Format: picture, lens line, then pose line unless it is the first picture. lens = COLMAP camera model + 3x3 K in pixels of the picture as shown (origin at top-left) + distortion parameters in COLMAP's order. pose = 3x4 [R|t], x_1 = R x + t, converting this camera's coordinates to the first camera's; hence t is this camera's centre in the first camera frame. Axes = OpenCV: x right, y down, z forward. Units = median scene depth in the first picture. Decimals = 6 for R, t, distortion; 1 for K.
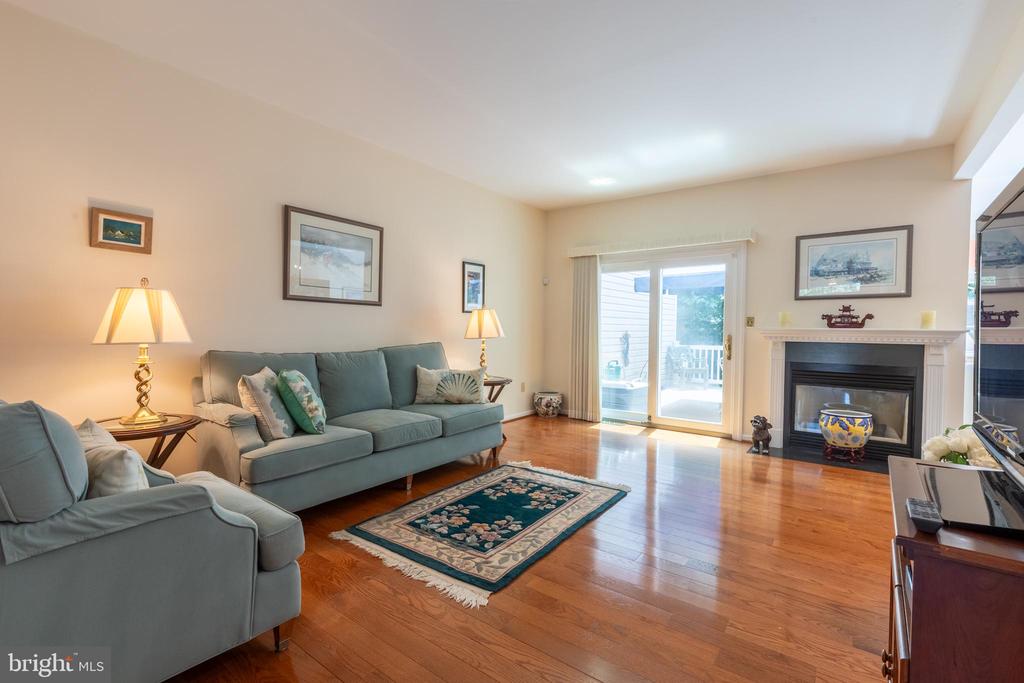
lens RADIAL K [[460.1, 0, 514.7], [0, 460.1, 340.6], [0, 0, 1]] dist [0.002033, 0.000257]
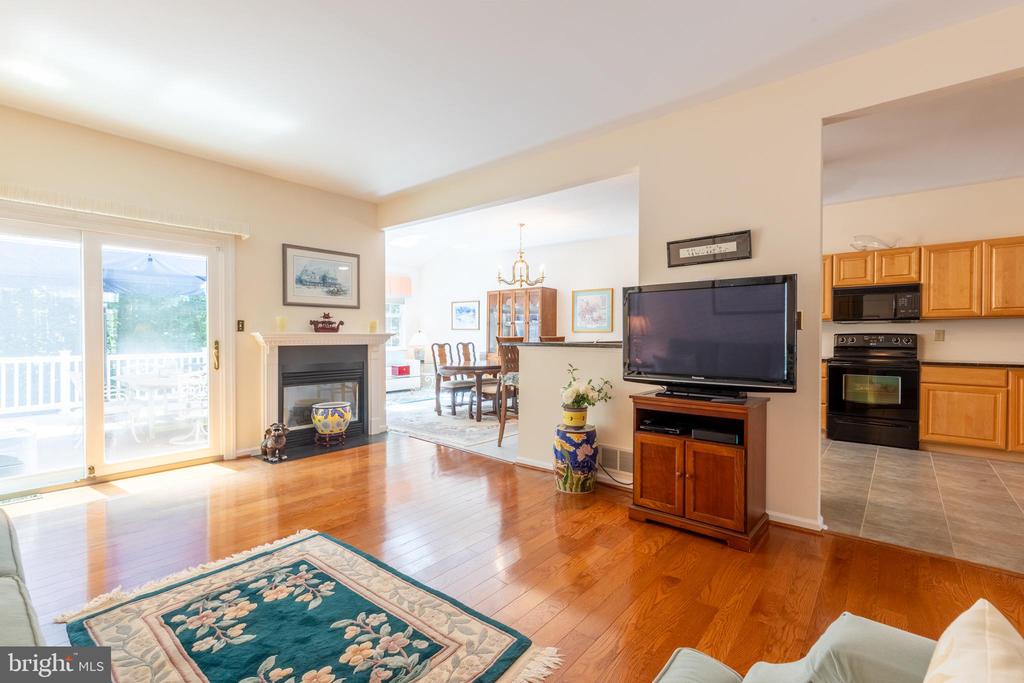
lens RADIAL K [[460.1, 0, 517.5], [0, 460.1, 340.9], [0, 0, 1]] dist [0.002033, 0.000257]
pose [[0.046118, -0.023062, 0.998670, -0.441766], [0.025548, 0.999434, 0.021900, -0.019526], [-0.998609, 0.024504, 0.046681, 0.478606]]
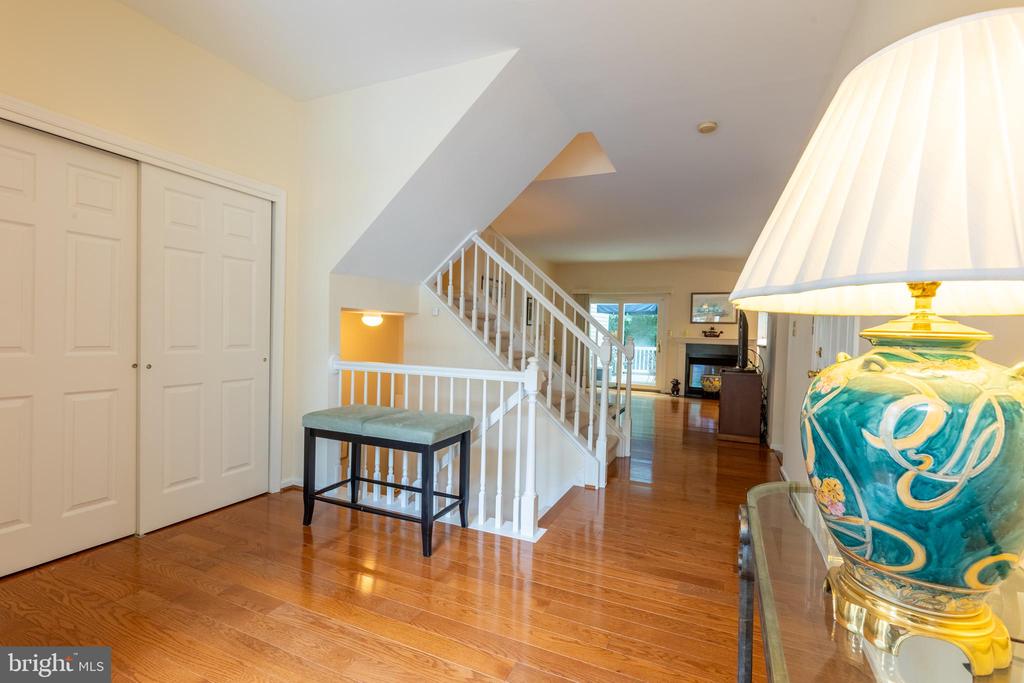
lens RADIAL K [[460.1, 0, 512.9], [0, 460.1, 333.8], [0, 0, 1]] dist [0.002033, 0.000257]
pose [[0.987001, 0.008467, 0.160491, -0.567305], [-0.006755, 0.999914, -0.011214, -0.013929], [-0.160572, 0.009984, 0.986974, -1.012859]]
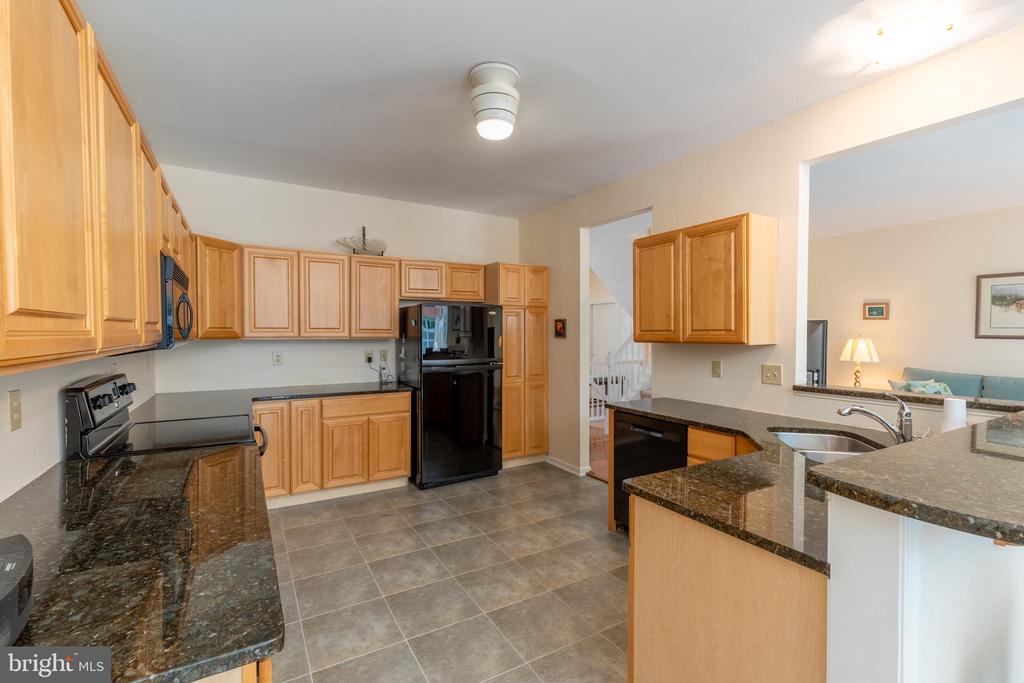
lens RADIAL K [[460.1, 0, 512.2], [0, 460.1, 340.9], [0, 0, 1]] dist [0.002033, 0.000257]
pose [[-0.391574, 0.004576, -0.920135, 1.248006], [-0.030706, 0.999366, 0.018037, -0.052512], [0.919634, 0.035317, -0.391186, 0.170466]]
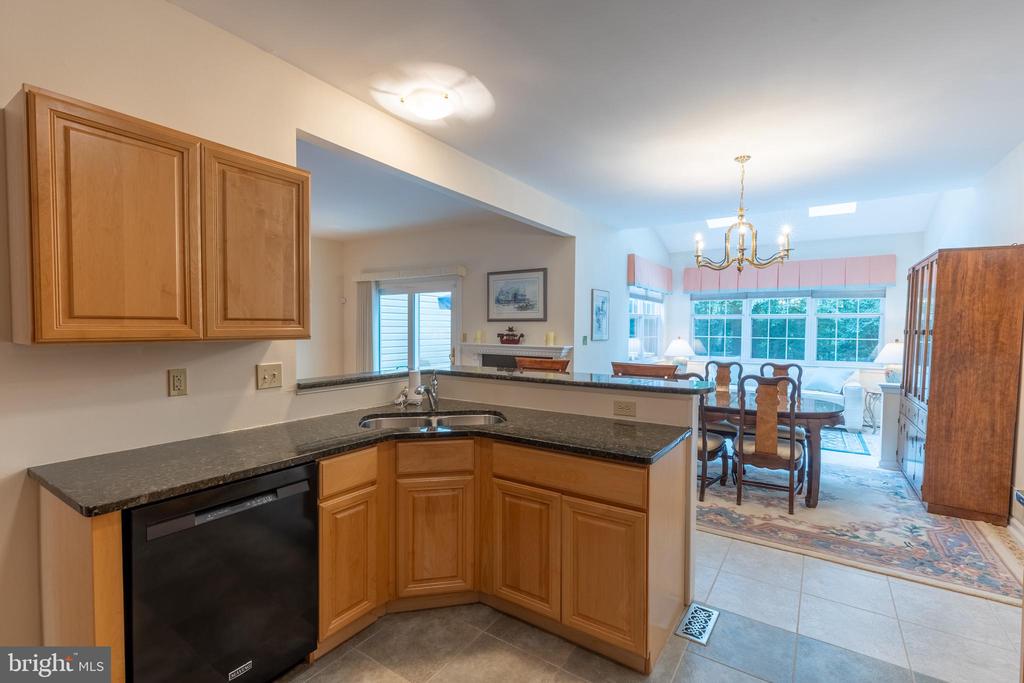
lens RADIAL K [[460.1, 0, 514.5], [0, 460.1, 342.6], [0, 0, 1]] dist [0.002033, 0.000257]
pose [[0.998742, -0.003815, 0.049998, 0.688140], [0.003337, 0.999948, 0.009638, -0.044952], [-0.050032, -0.009459, 0.998703, -0.337126]]
